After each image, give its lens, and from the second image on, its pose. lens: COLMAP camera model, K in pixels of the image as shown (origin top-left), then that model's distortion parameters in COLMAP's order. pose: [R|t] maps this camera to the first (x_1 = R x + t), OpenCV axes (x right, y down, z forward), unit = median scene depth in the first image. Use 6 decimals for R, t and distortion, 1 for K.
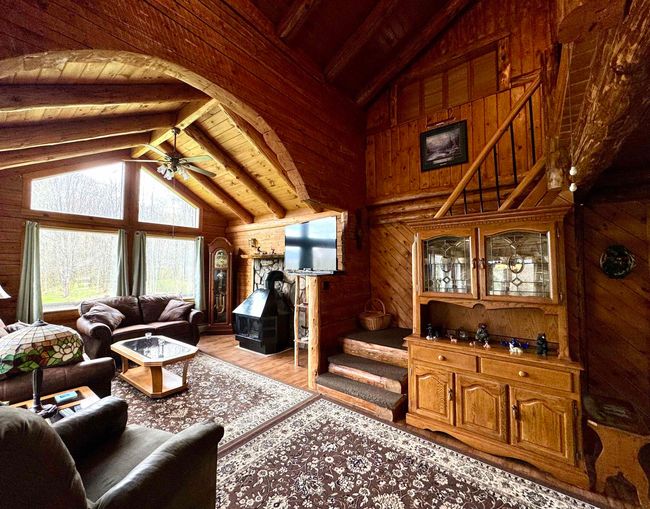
lens RADIAL K [[282.5, 0, 312.2], [0, 282.5, 256.8], [0, 0, 1]] dist [-0.003273, -0.000375]
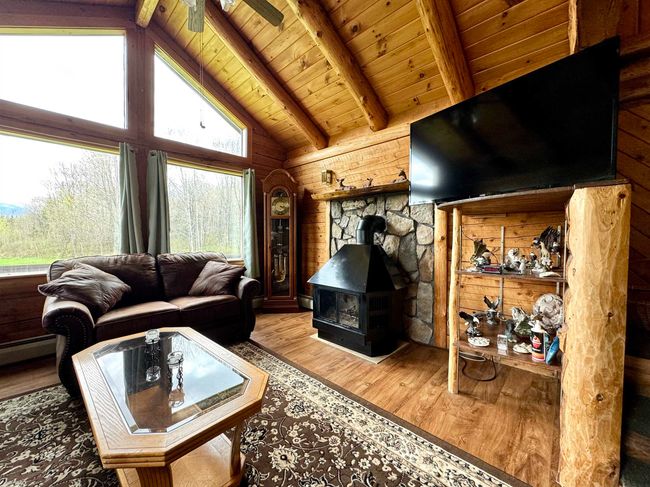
lens RADIAL K [[263.0, 0, 325.4], [0, 263.0, 247.2], [0, 0, 1]] dist [0.002138, 0.000369]
pose [[0.997386, 0.004259, -0.072136, -0.197804], [0.001250, 0.997095, 0.076152, 0.077037], [0.072251, -0.076043, 0.994483, 0.436105]]
